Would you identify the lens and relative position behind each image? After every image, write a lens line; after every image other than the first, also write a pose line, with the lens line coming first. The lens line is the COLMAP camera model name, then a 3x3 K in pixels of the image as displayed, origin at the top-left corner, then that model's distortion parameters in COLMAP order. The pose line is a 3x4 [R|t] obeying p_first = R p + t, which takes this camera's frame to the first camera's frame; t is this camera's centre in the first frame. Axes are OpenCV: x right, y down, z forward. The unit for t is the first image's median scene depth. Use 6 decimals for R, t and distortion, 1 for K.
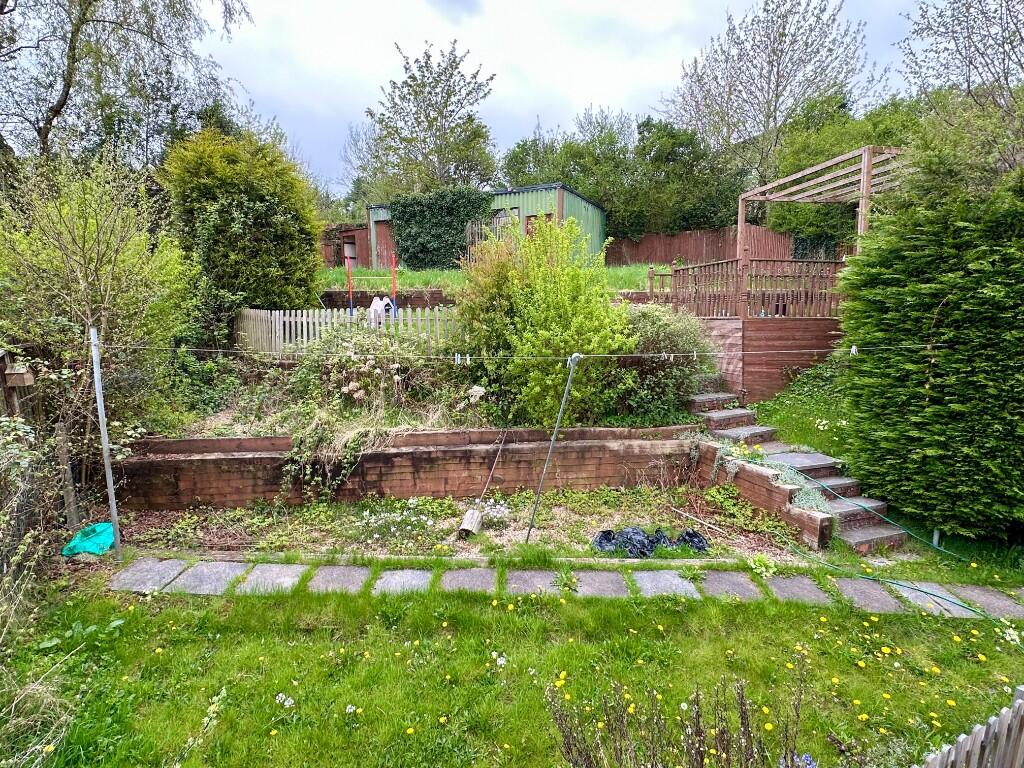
lens RADIAL K [[530.8, 0, 512.0], [0, 530.8, 384.0], [0, 0, 1]] dist [0.000262, 0.000105]
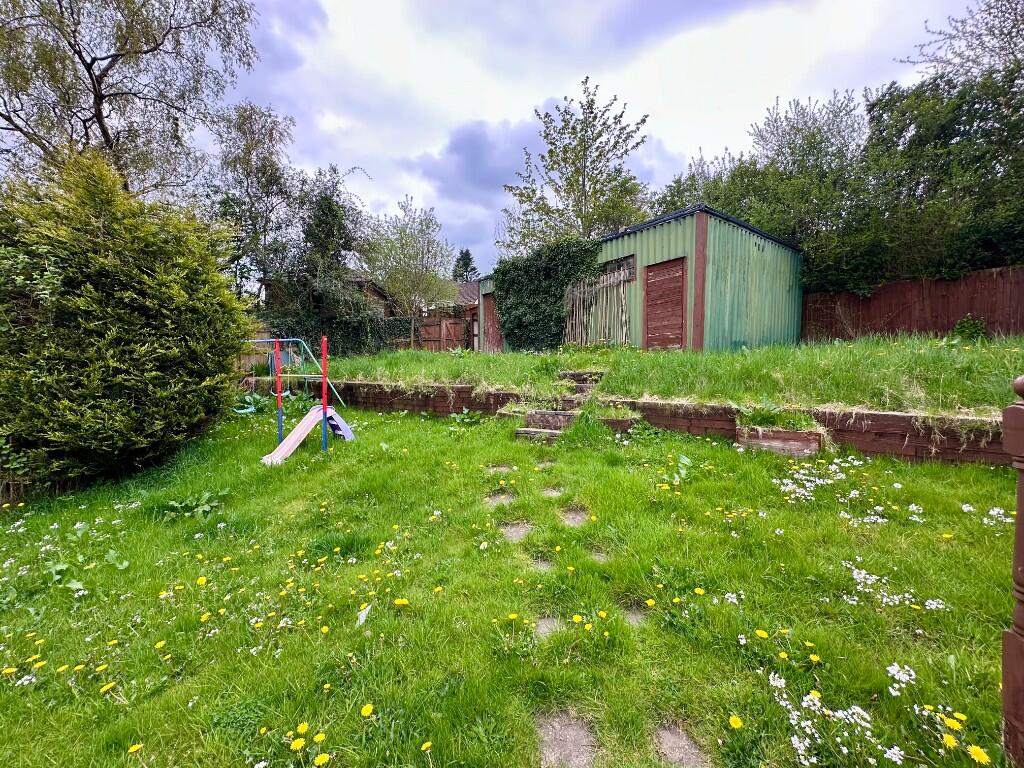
lens RADIAL K [[407.3, 0, 511.8], [0, 407.3, 382.6], [0, 0, 1]] dist [-0.002093, -0.000037]
pose [[0.887283, 0.025760, -0.460505, 0.099520], [-0.073721, 0.993523, -0.086466, -0.108512], [0.455295, 0.110669, 0.883436, 0.447681]]
